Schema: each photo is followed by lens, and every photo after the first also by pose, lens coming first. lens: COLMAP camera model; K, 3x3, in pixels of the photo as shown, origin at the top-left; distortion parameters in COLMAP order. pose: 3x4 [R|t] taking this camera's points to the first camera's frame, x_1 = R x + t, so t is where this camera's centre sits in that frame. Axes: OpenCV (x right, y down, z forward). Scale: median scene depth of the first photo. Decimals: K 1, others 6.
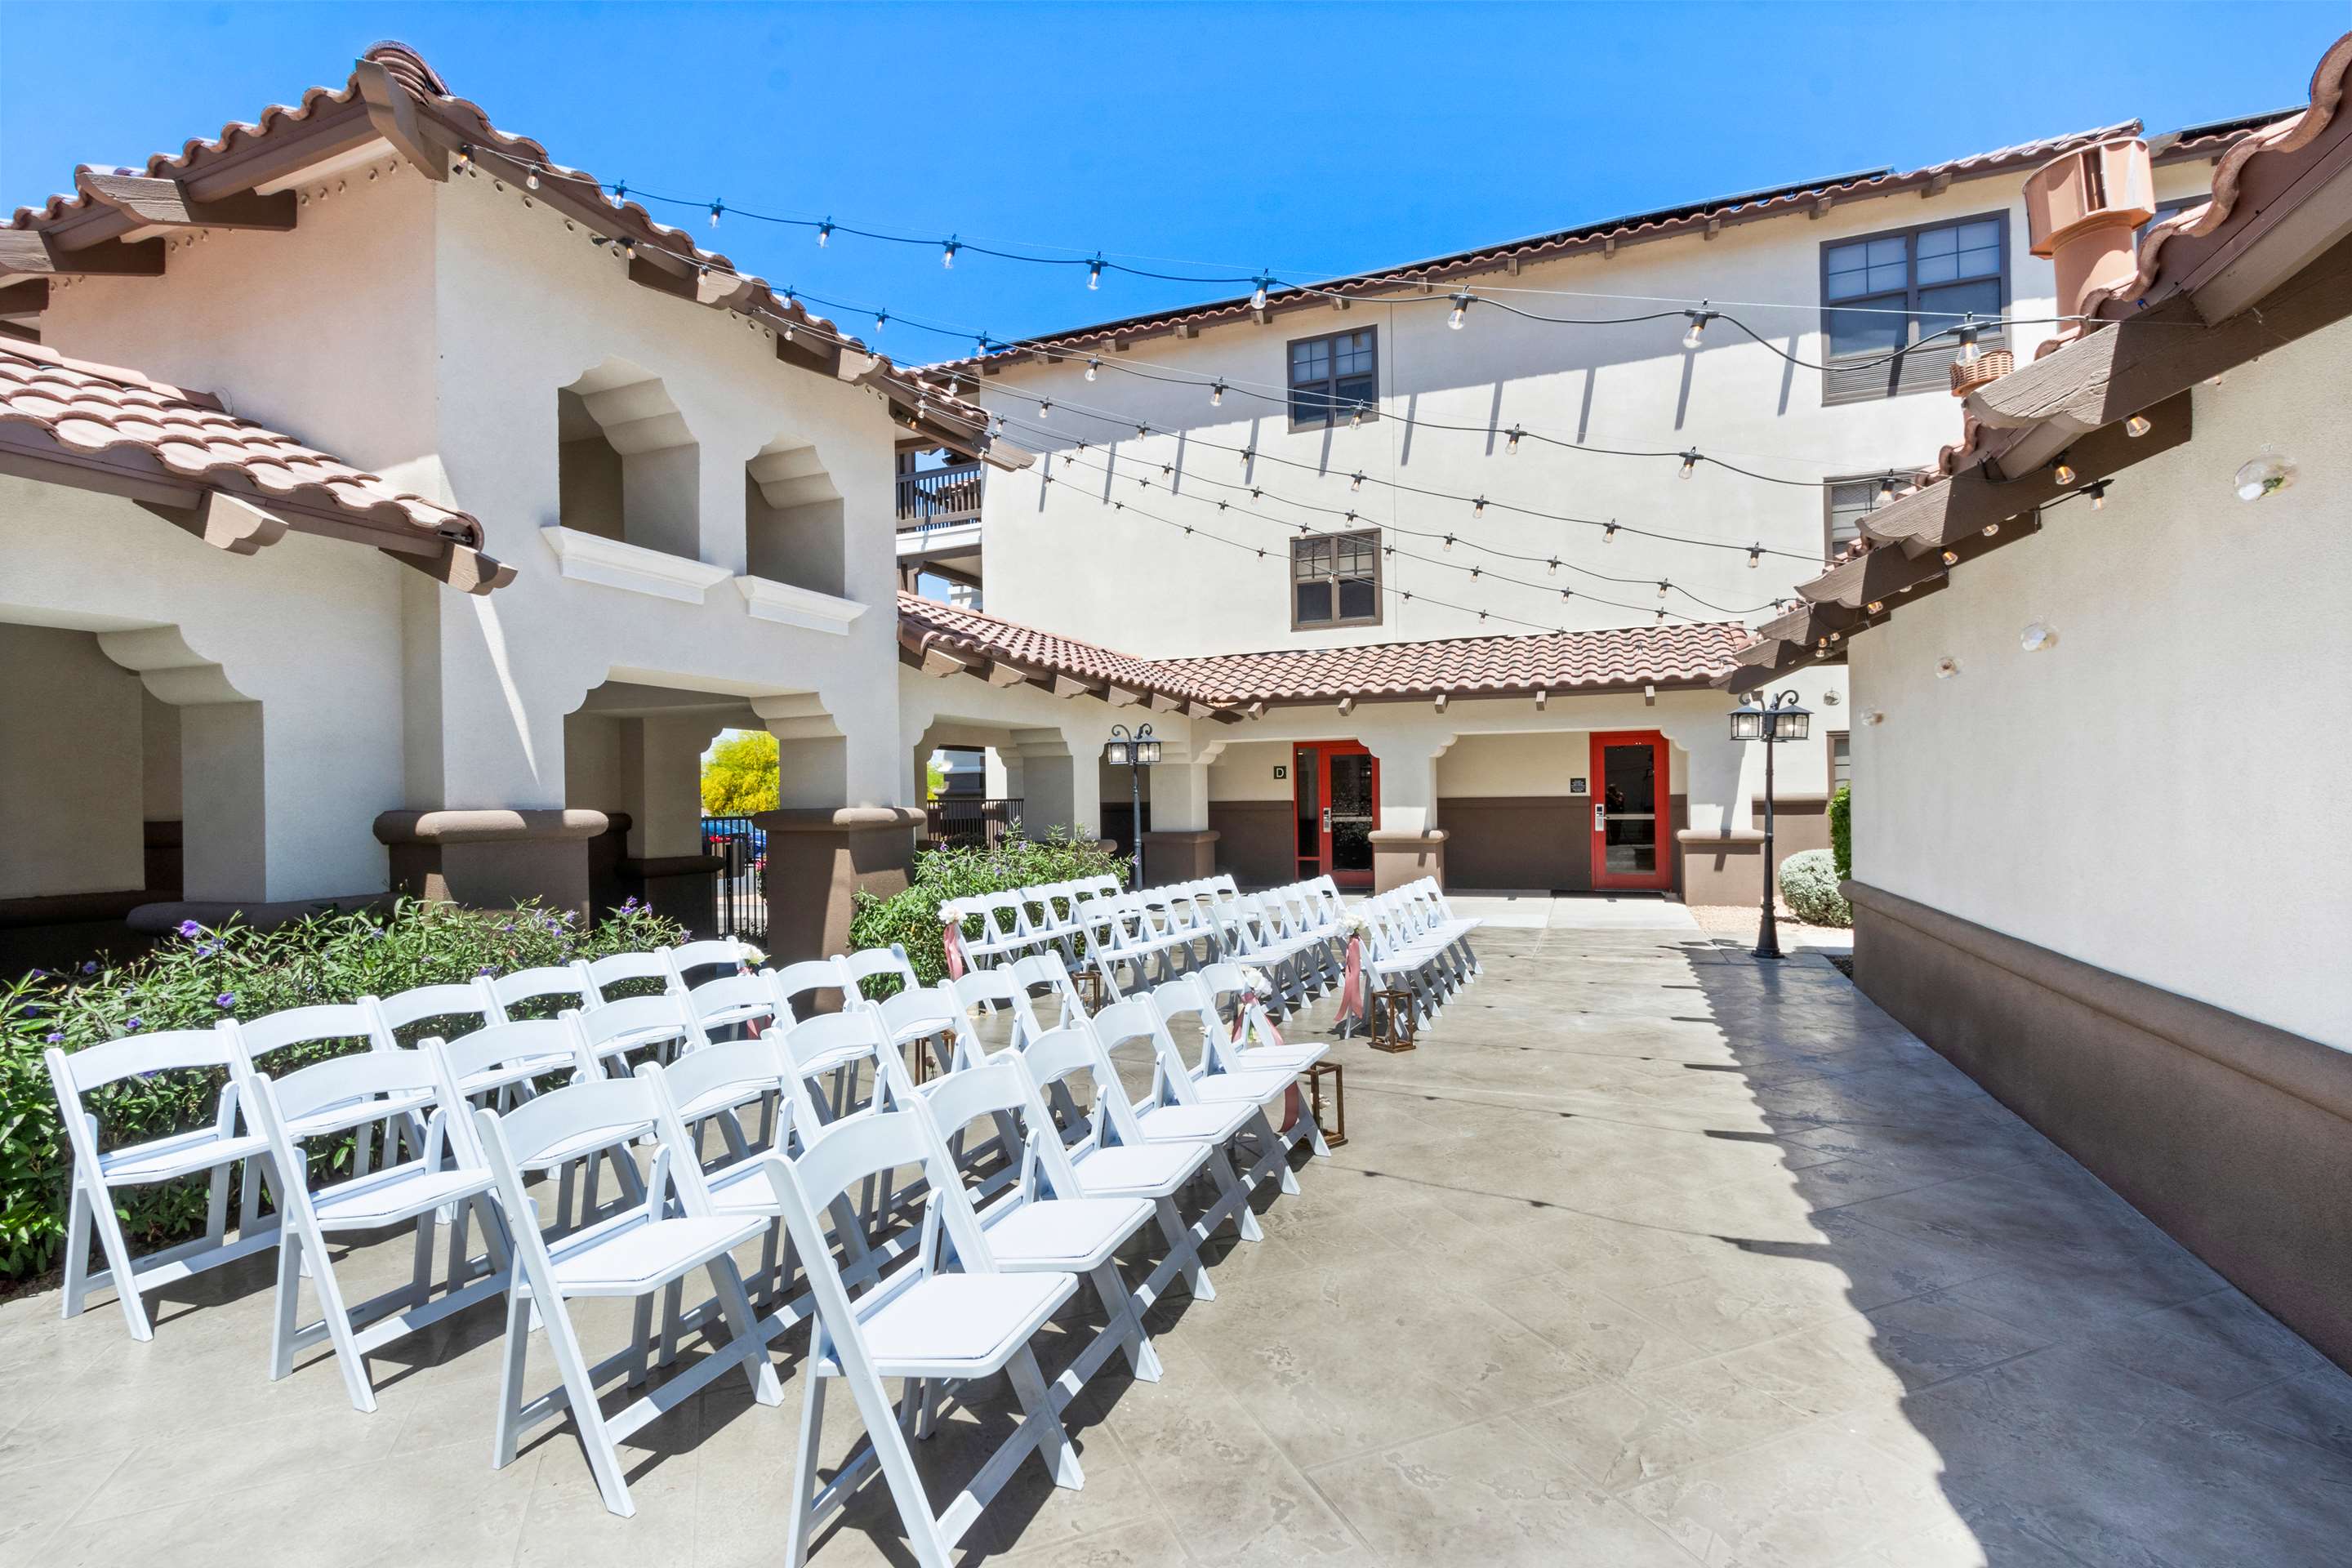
lens RADIAL K [[1054.9, 0, 1167.7], [0, 1054.9, 812.1], [0, 0, 1]] dist [-0.000362, -0.000295]
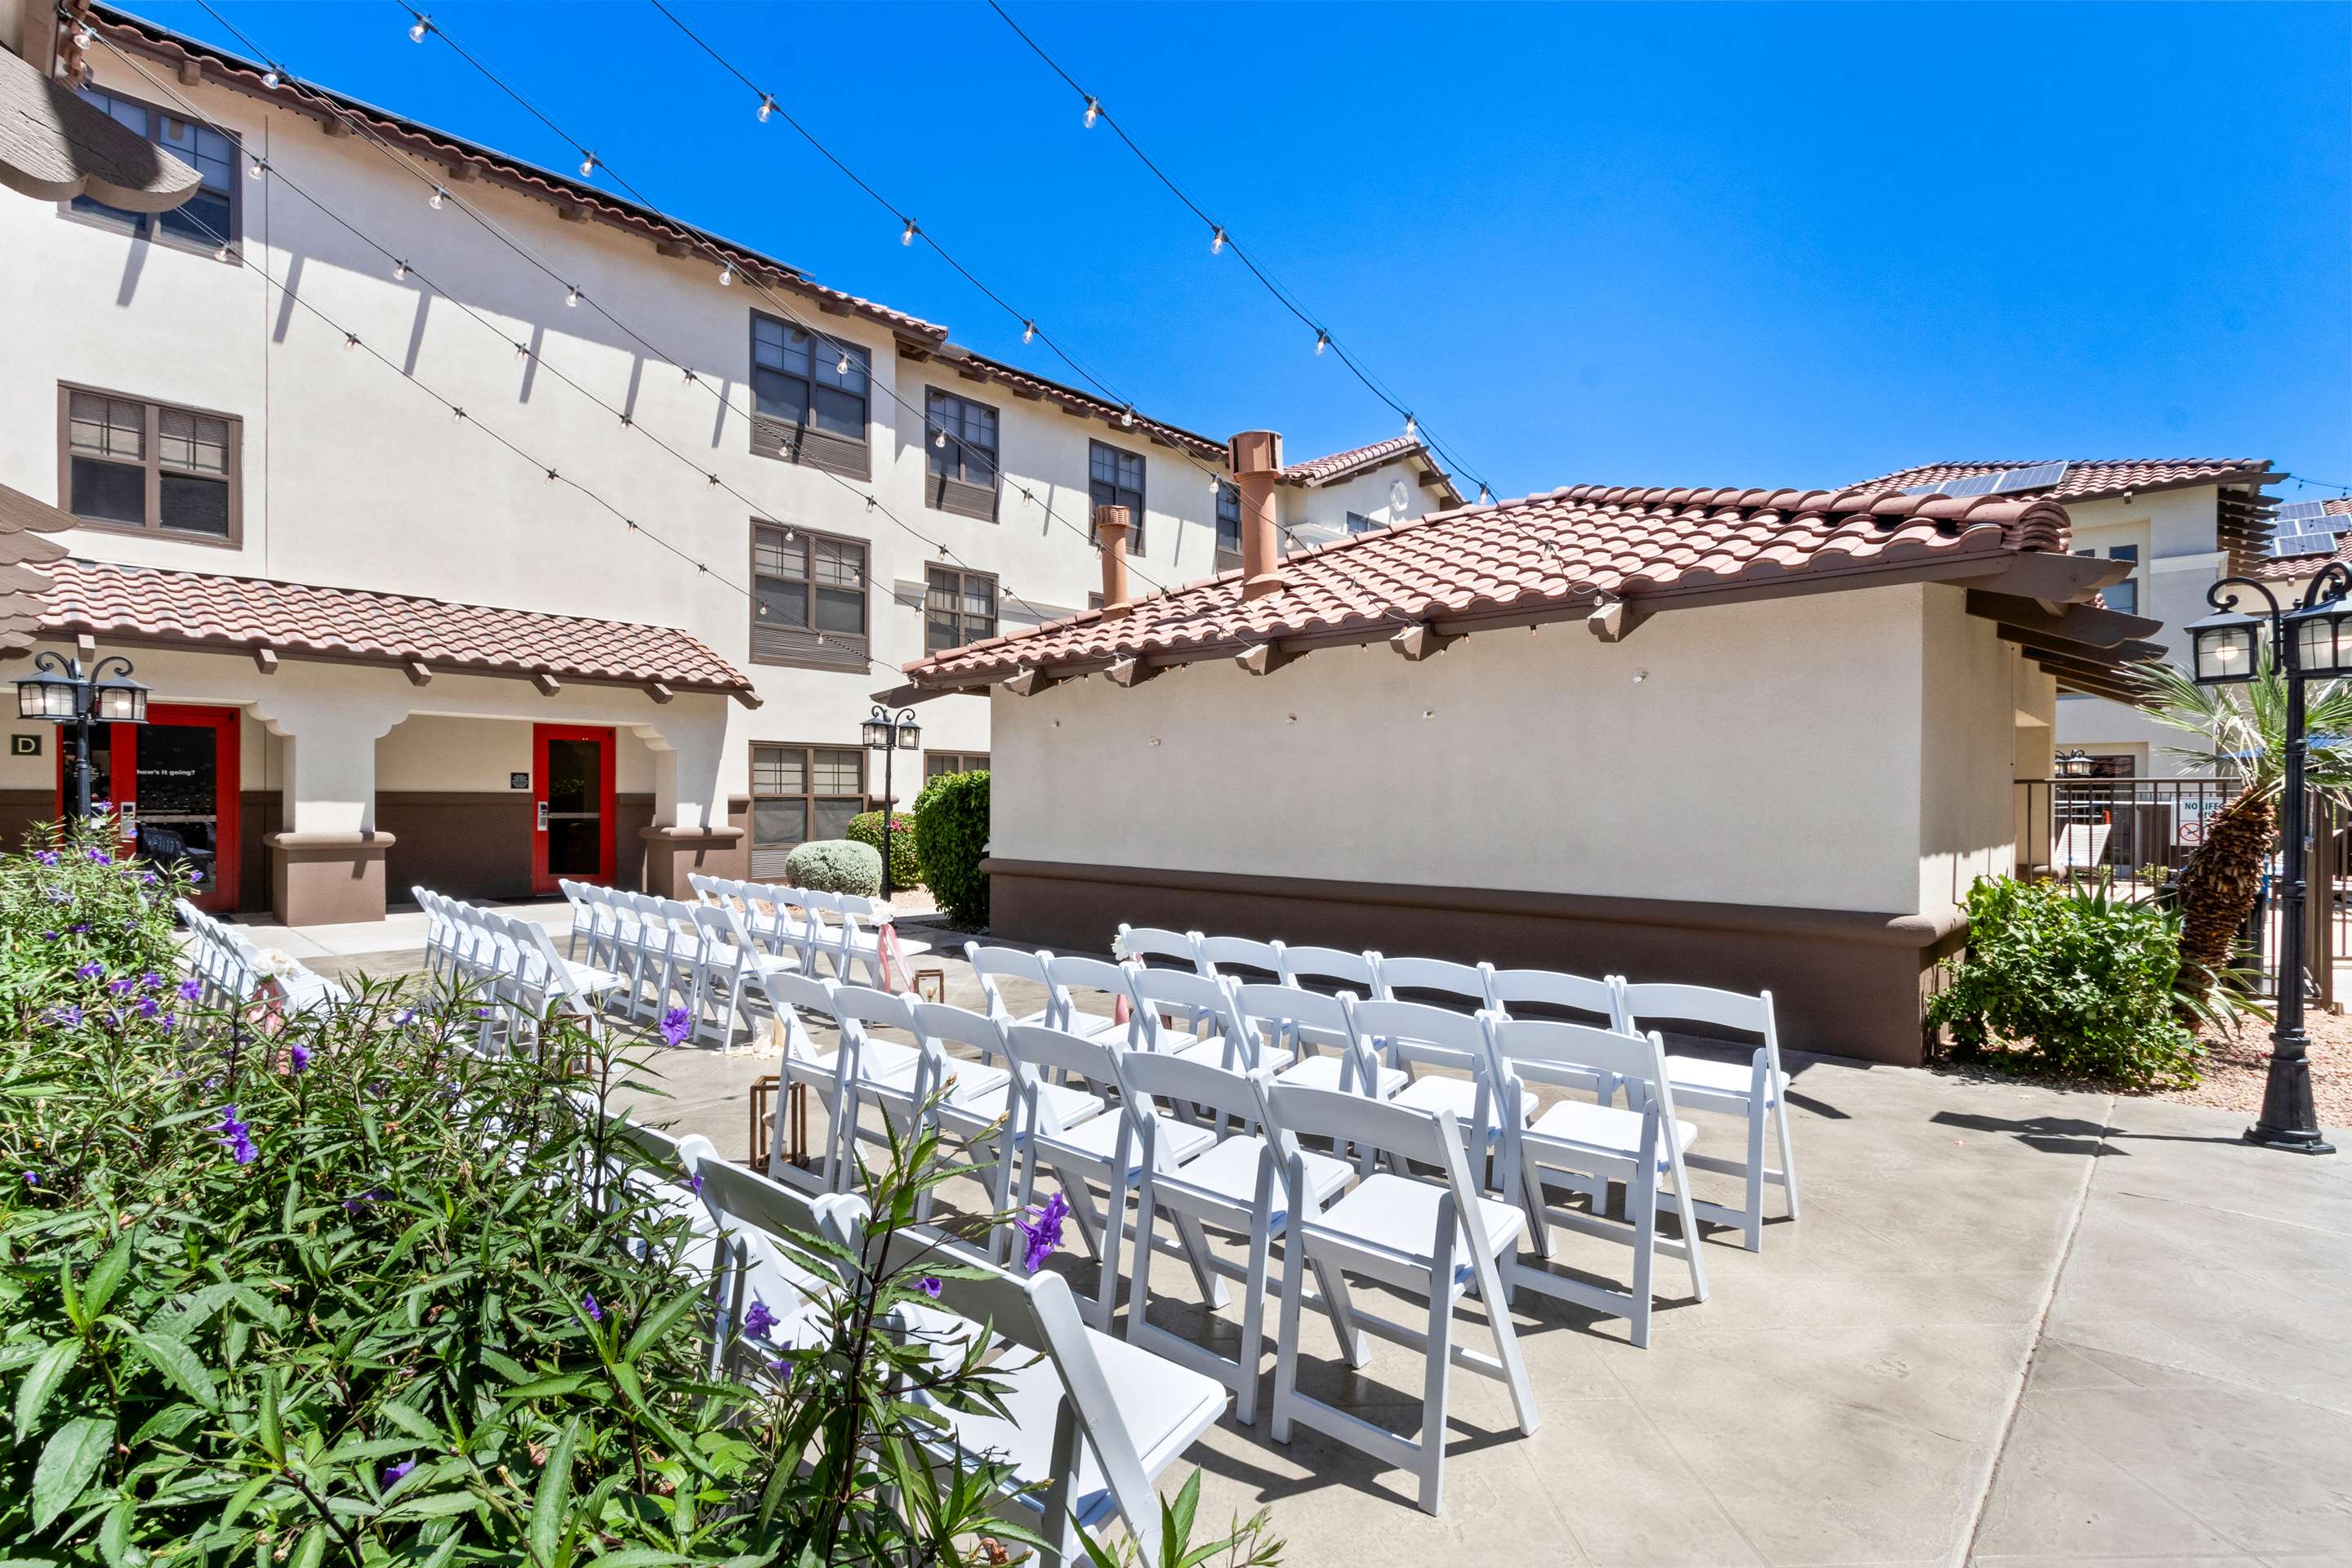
lens RADIAL K [[1133.1, 0, 1183.3], [0, 1133.1, 808.5], [0, 0, 1]] dist [0.002027, 0.000145]
pose [[0.339551, 0.007219, 0.940560, -0.451494], [-0.002480, 0.999974, -0.006780, 0.005193], [-0.940584, -0.000030, 0.339560, 0.186398]]
